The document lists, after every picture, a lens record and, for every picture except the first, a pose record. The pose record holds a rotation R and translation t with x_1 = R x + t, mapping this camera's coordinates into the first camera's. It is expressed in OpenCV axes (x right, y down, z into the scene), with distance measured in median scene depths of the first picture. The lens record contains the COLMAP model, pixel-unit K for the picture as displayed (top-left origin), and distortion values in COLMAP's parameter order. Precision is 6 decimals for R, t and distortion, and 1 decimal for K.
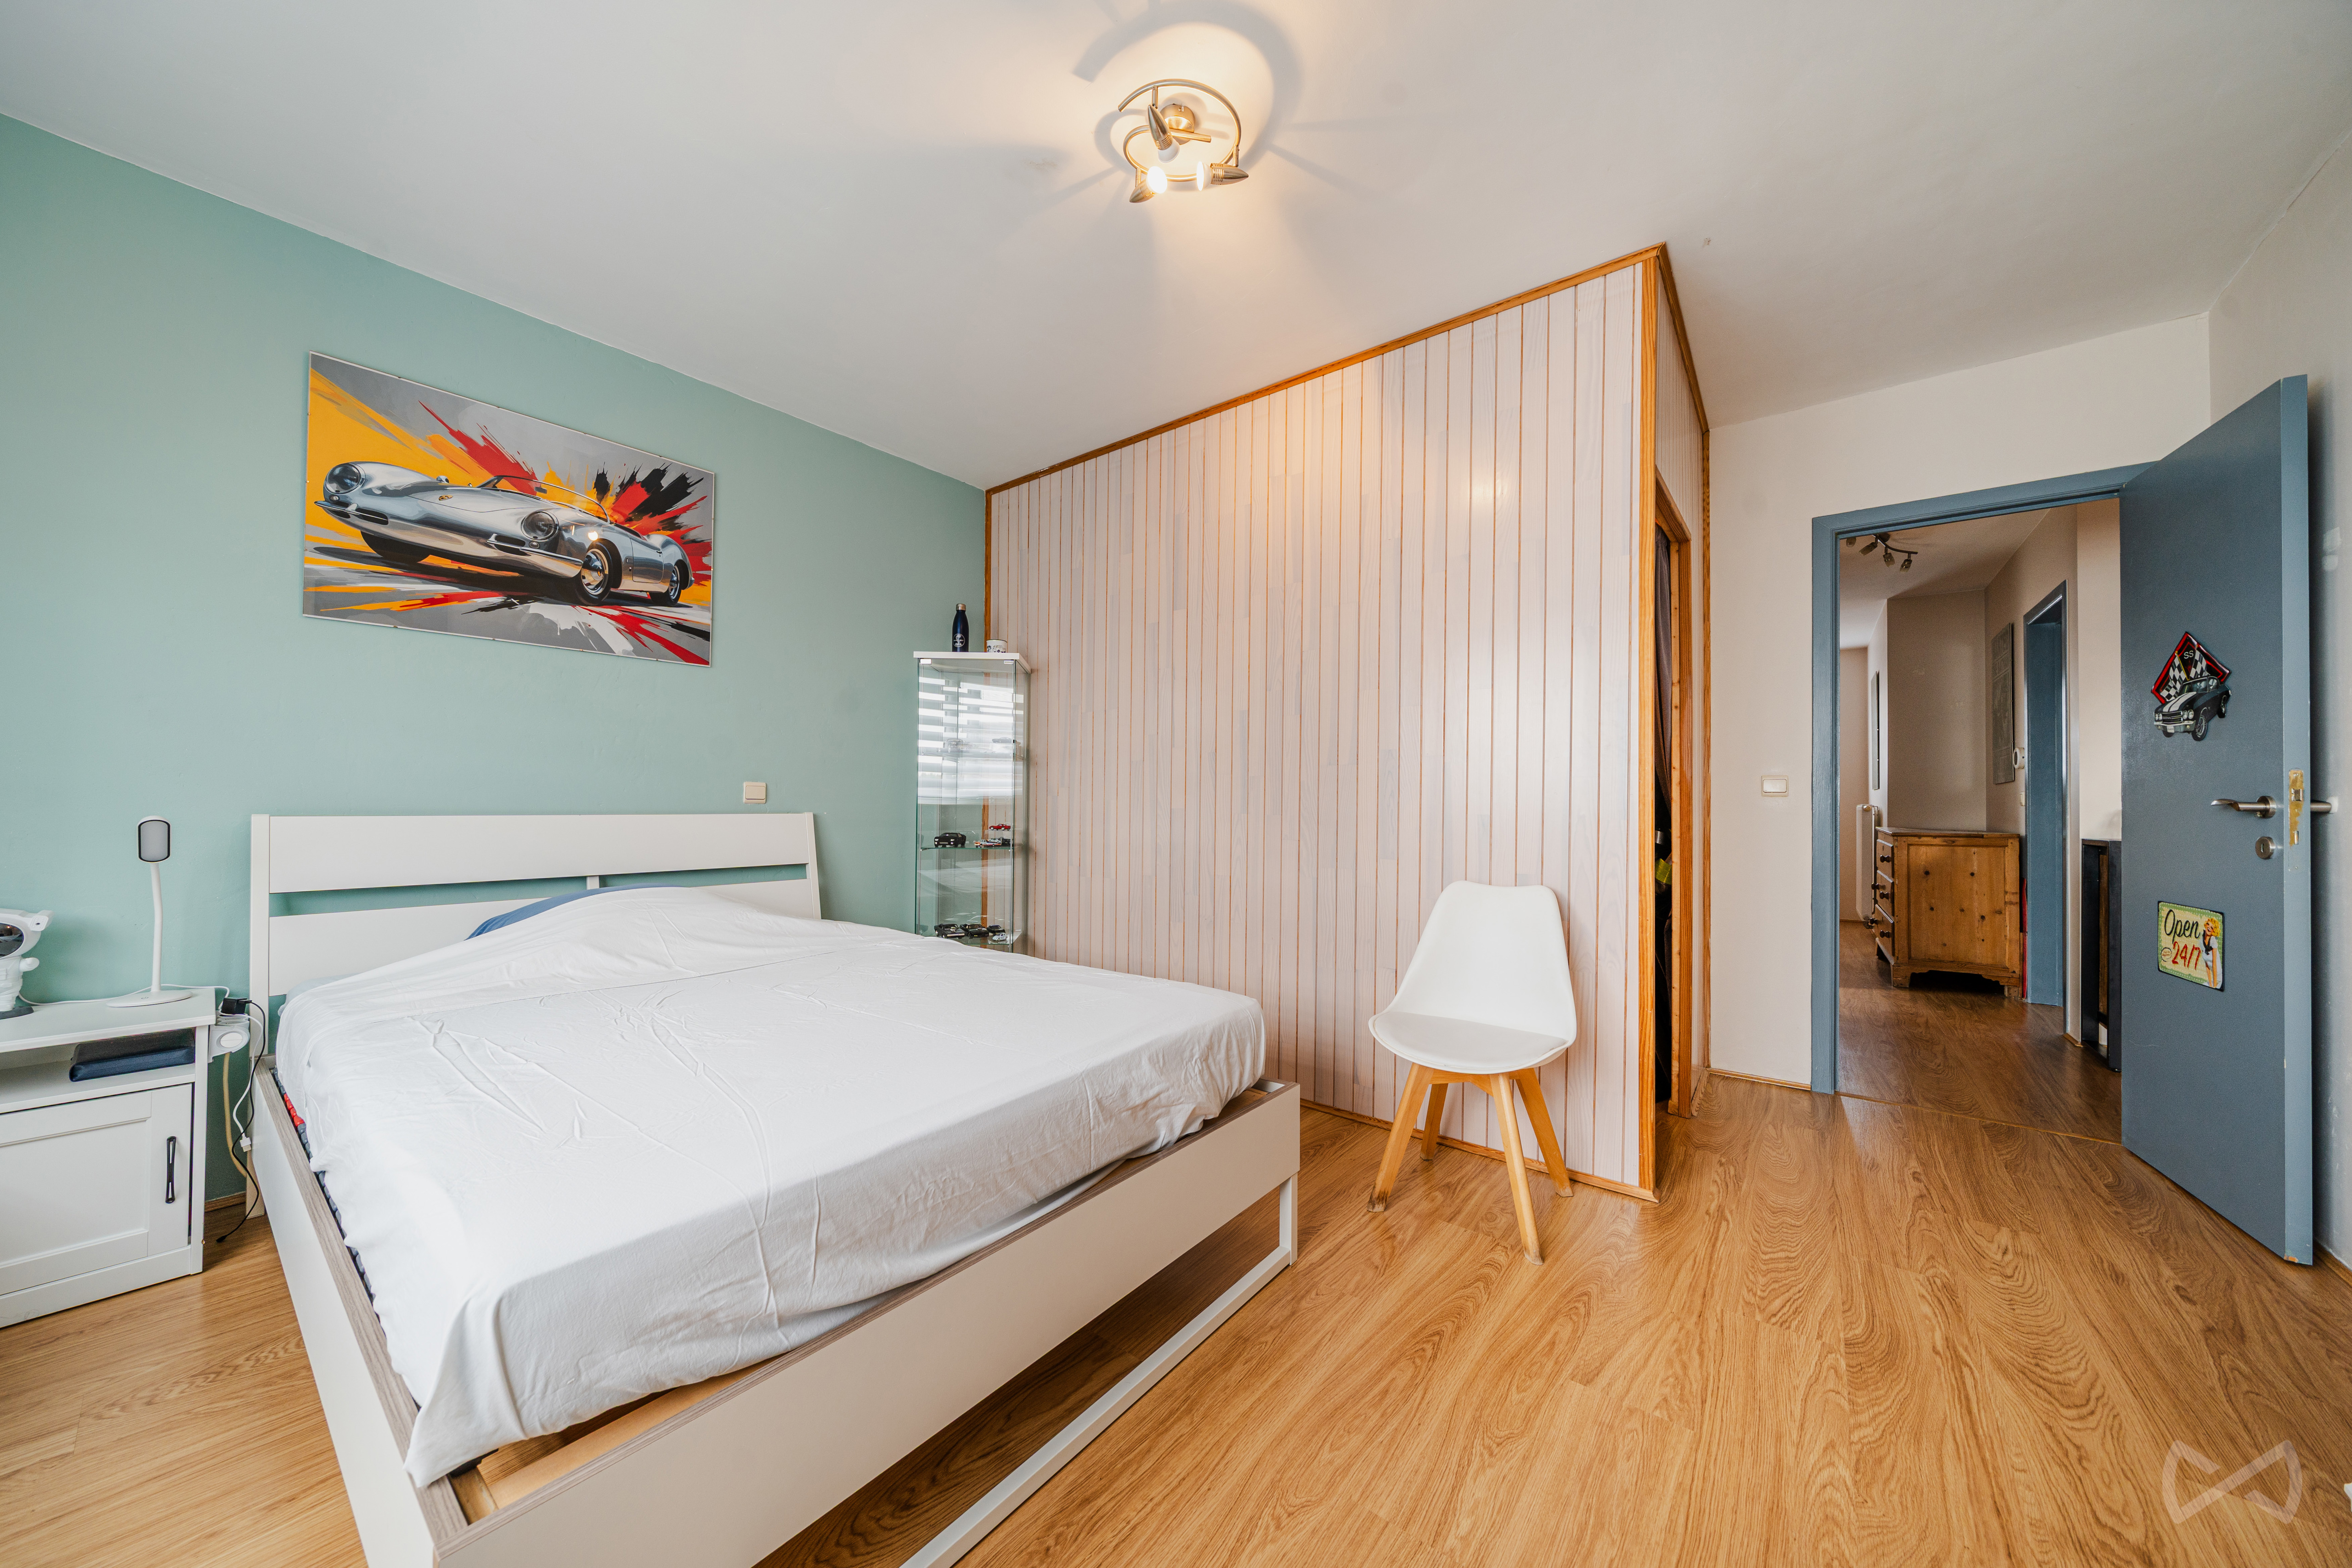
lens RADIAL K [[811.8, 0, 1176.1], [0, 811.8, 791.2], [0, 0, 1]] dist [-0.004128, 0.000081]
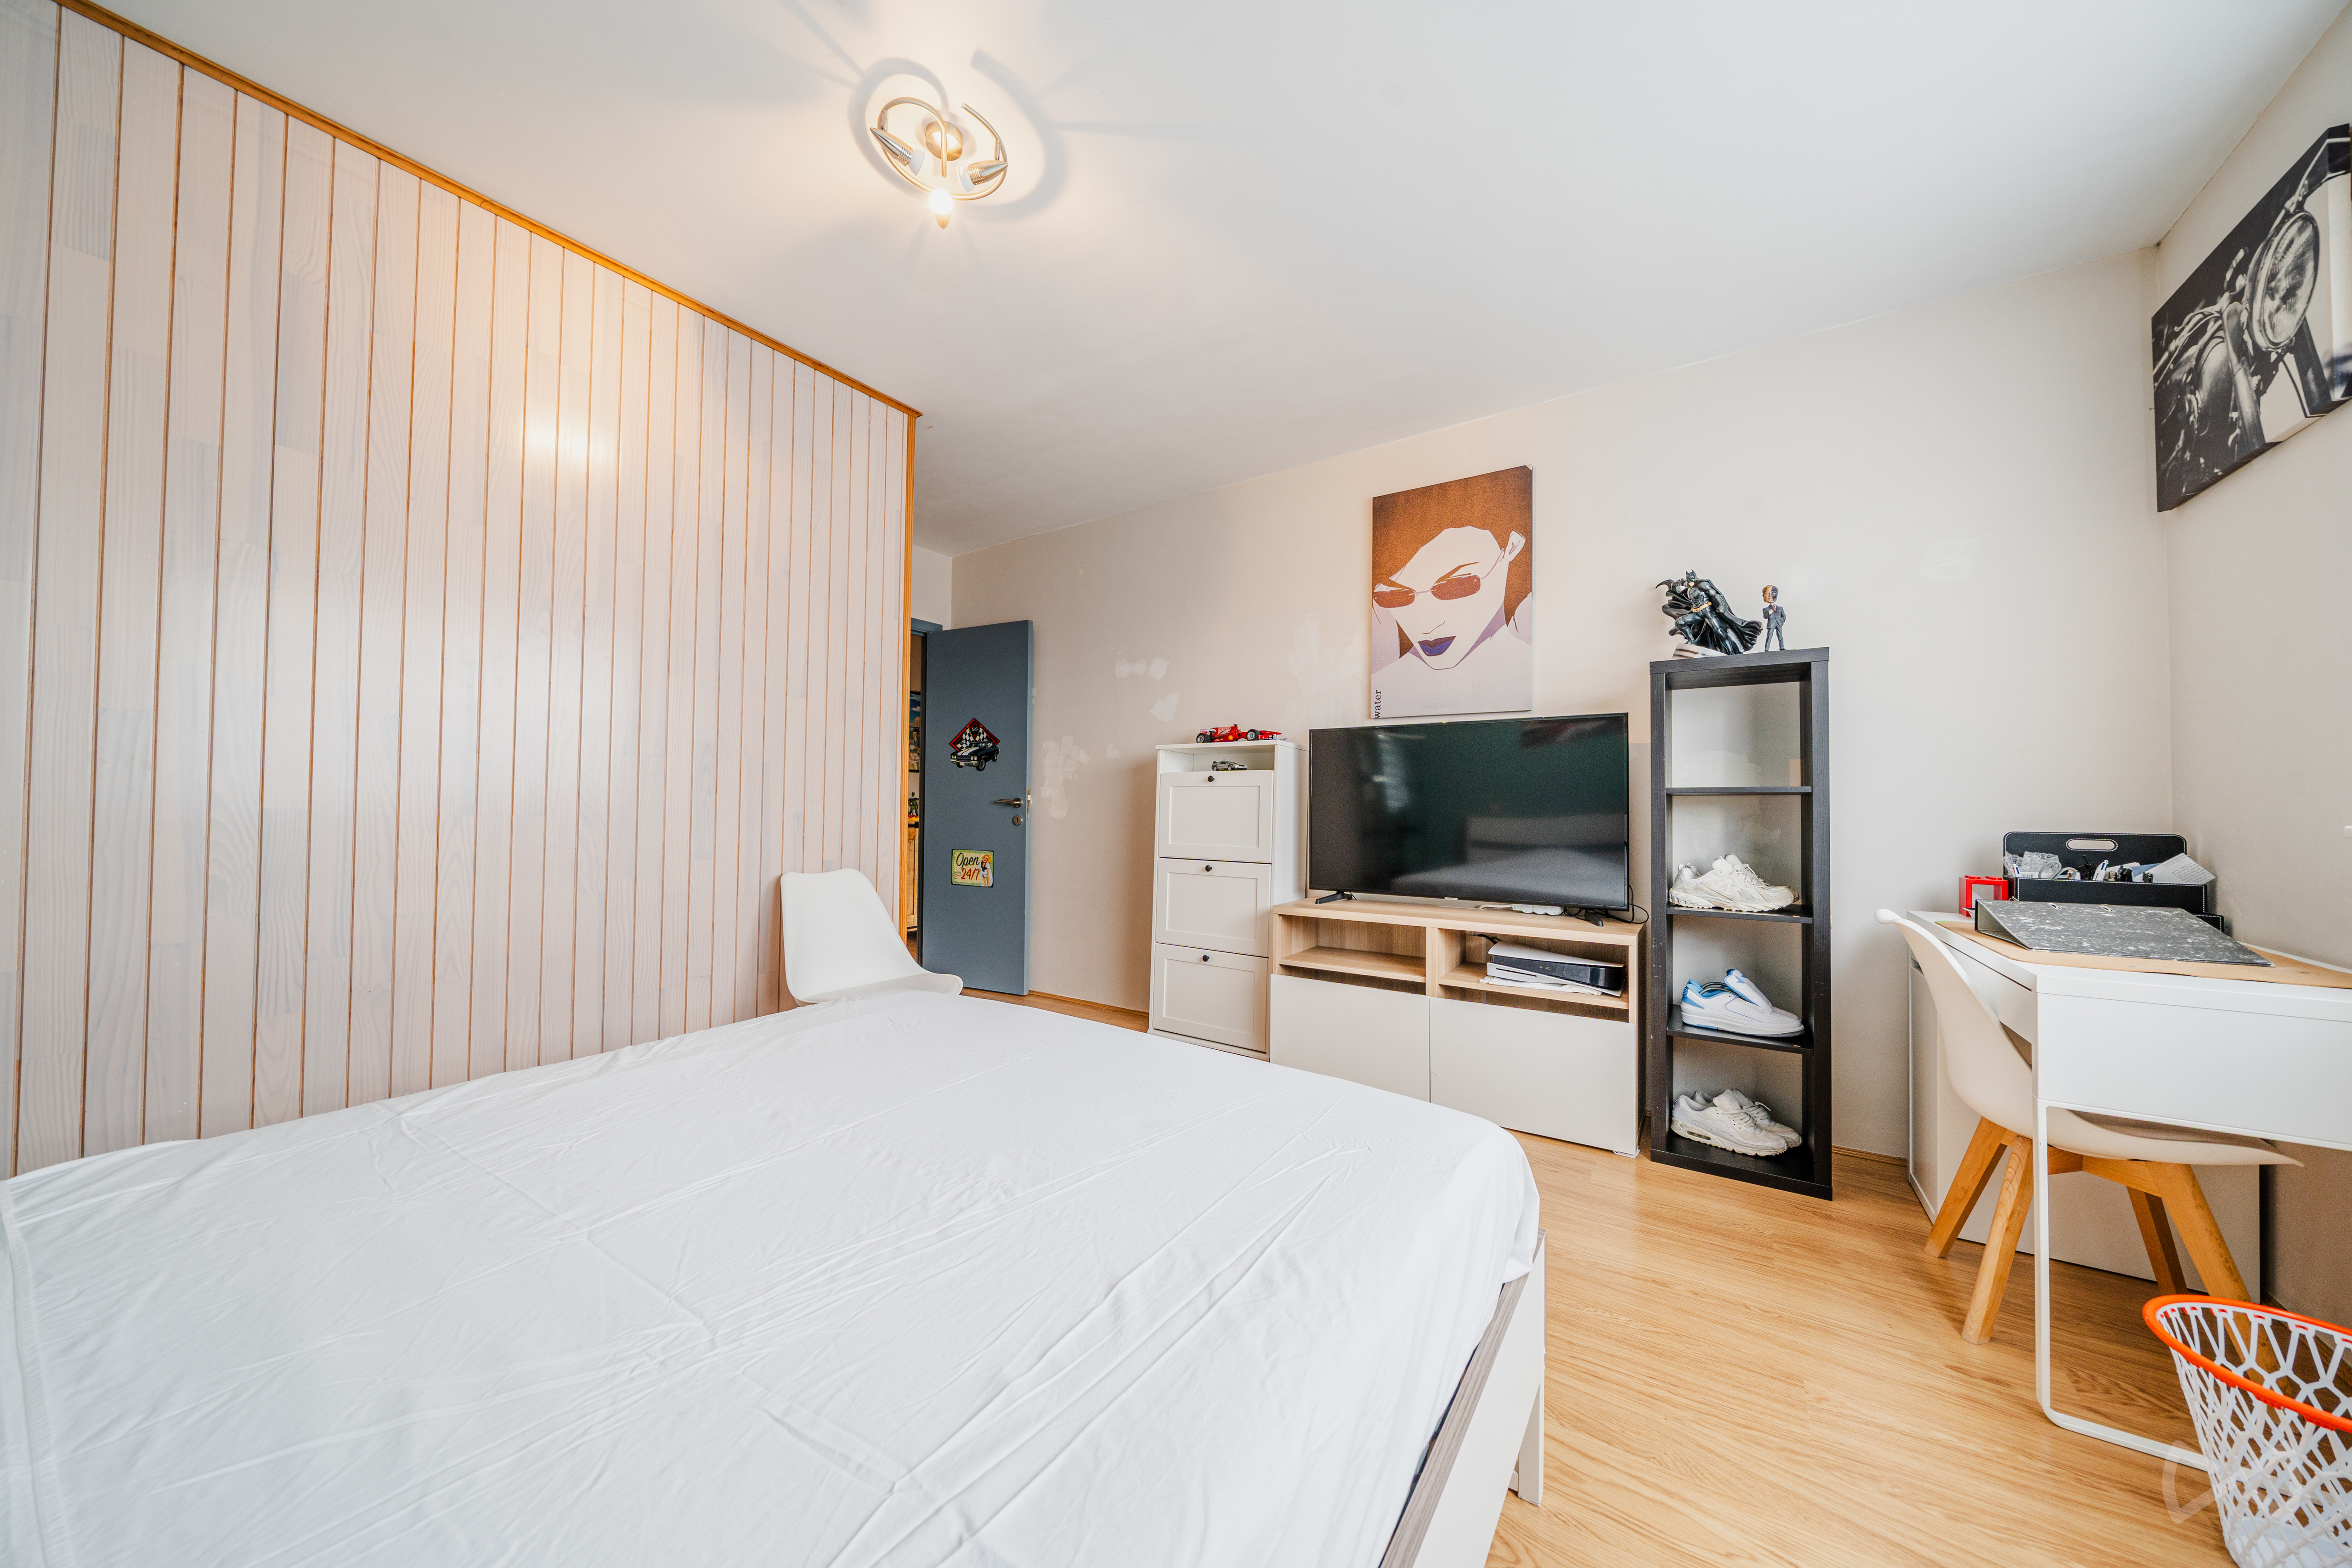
lens RADIAL K [[811.8, 0, 1167.1], [0, 811.8, 789.5], [0, 0, 1]] dist [-0.004128, 0.000081]
pose [[-0.066631, 0.009794, 0.997730, -0.850069], [-0.024031, 0.999646, -0.011418, -0.000922], [-0.997488, -0.024737, -0.066372, 0.633373]]
